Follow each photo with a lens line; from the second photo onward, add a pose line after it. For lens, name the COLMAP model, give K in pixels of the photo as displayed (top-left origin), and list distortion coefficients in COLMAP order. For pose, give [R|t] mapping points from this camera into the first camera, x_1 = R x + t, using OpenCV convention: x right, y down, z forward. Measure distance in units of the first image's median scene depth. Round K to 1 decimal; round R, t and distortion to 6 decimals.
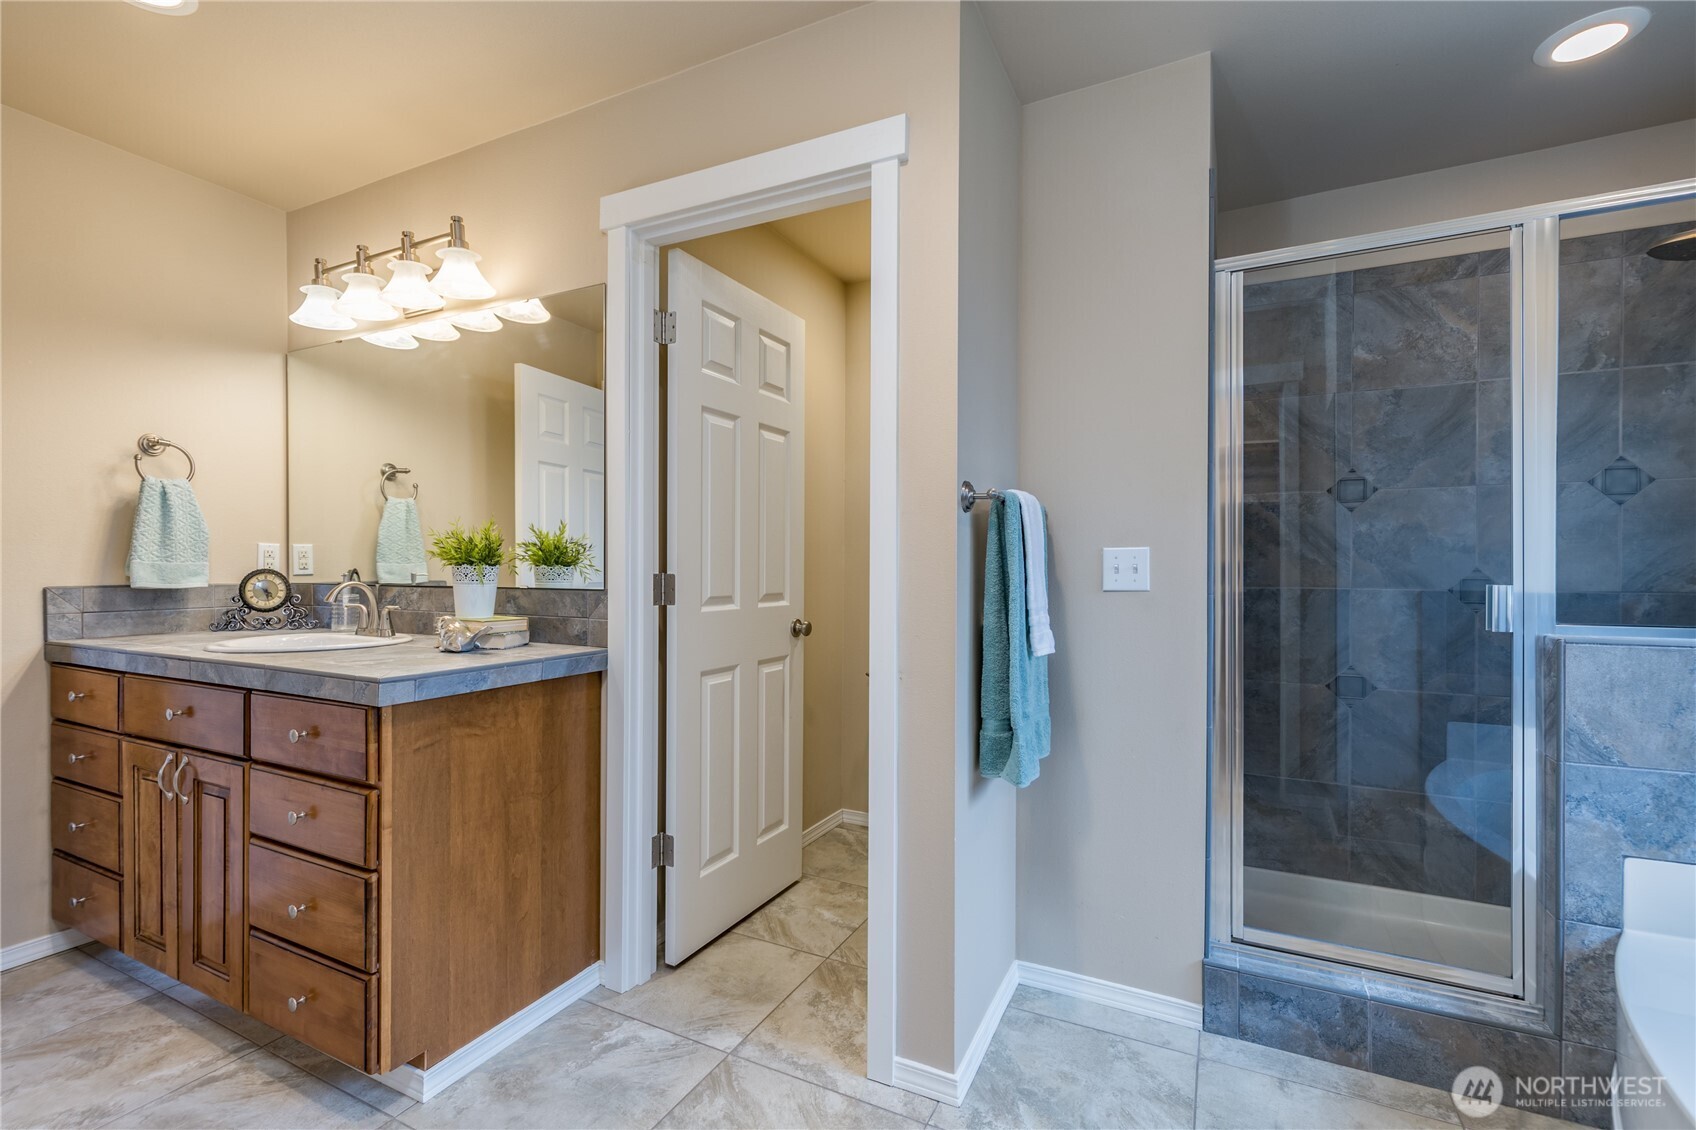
lens RADIAL K [[759.5, 0, 846.8], [0, 759.5, 569.9], [0, 0, 1]] dist [0.006916, -0.000914]
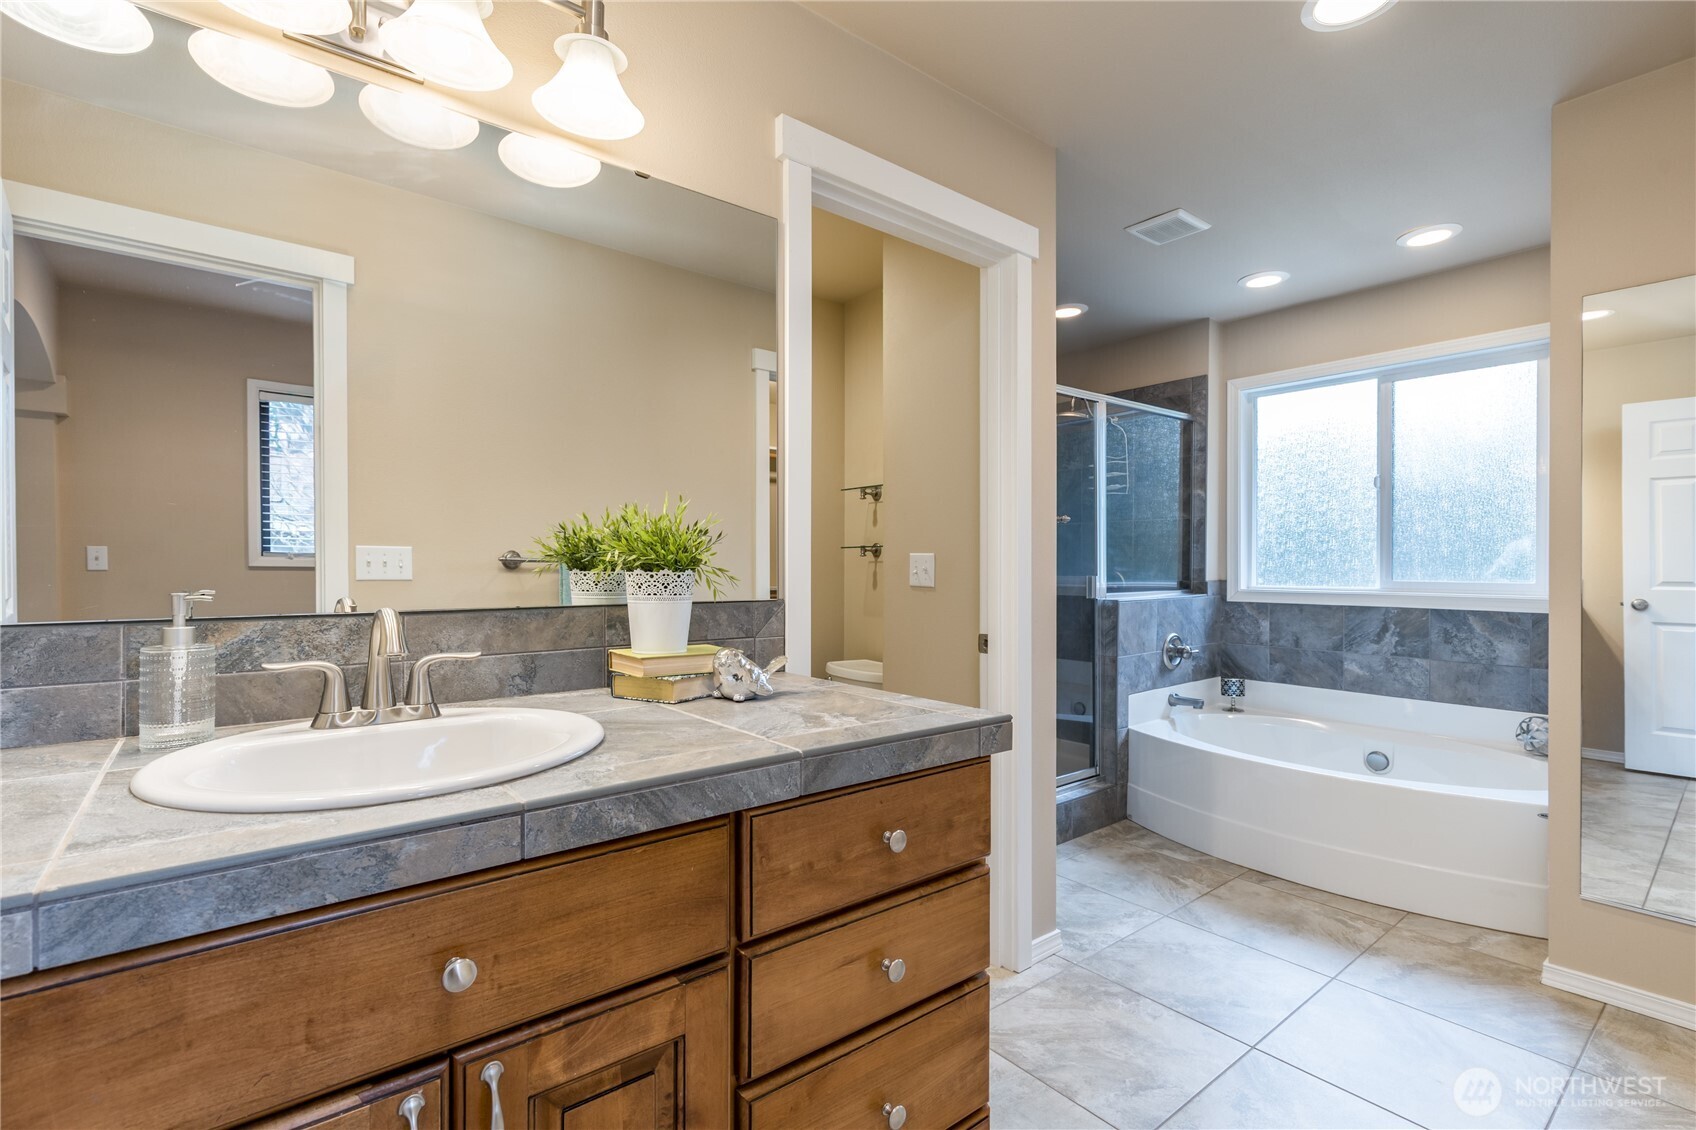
lens RADIAL K [[759.5, 0, 848.4], [0, 759.5, 568.5], [0, 0, 1]] dist [0.006916, -0.000914]
pose [[0.408363, -0.000210, 0.912819, -1.017417], [0.002220, 0.999997, -0.000763, -0.006500], [-0.912817, 0.002338, 0.408363, 0.601706]]
